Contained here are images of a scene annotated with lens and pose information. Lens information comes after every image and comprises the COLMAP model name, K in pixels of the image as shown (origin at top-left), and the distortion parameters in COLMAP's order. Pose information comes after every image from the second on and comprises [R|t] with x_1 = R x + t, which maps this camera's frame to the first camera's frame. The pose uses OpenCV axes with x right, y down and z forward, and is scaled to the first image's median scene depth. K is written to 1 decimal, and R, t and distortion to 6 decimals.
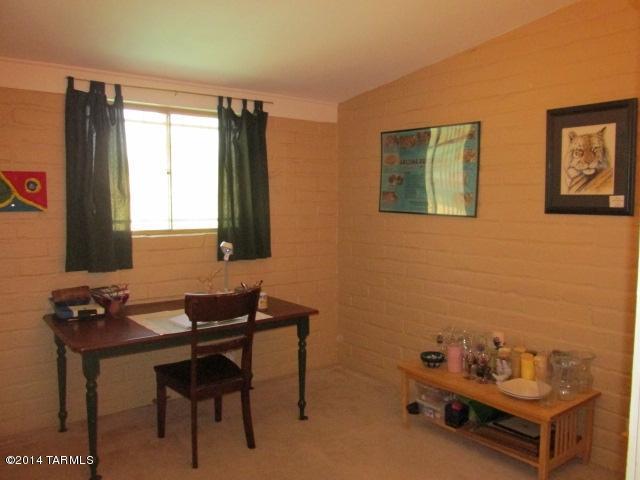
lens RADIAL K [[531.2, 0, 320.9], [0, 531.2, 240.6], [0, 0, 1]] dist [-0.027665, 0.006592]
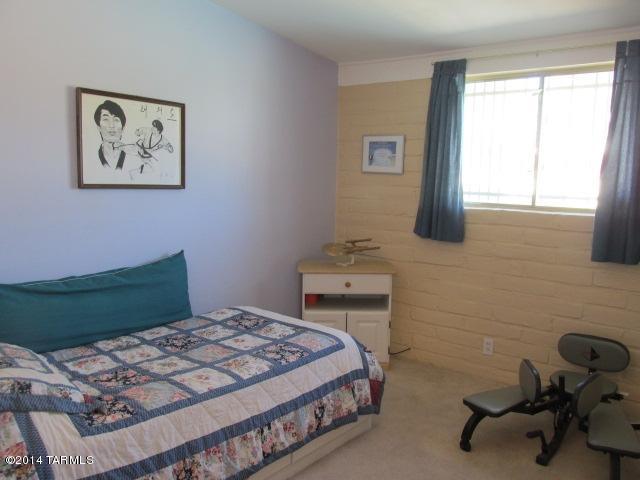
lens RADIAL K [[531.2, 0, 319.8], [0, 531.2, 240.7], [0, 0, 1]] dist [-0.027665, 0.006592]
pose [[0.230881, 0.131460, -0.964060, 0.585141], [-0.100248, 0.988771, 0.110822, -0.027926], [0.967804, 0.071058, 0.241467, 0.475087]]
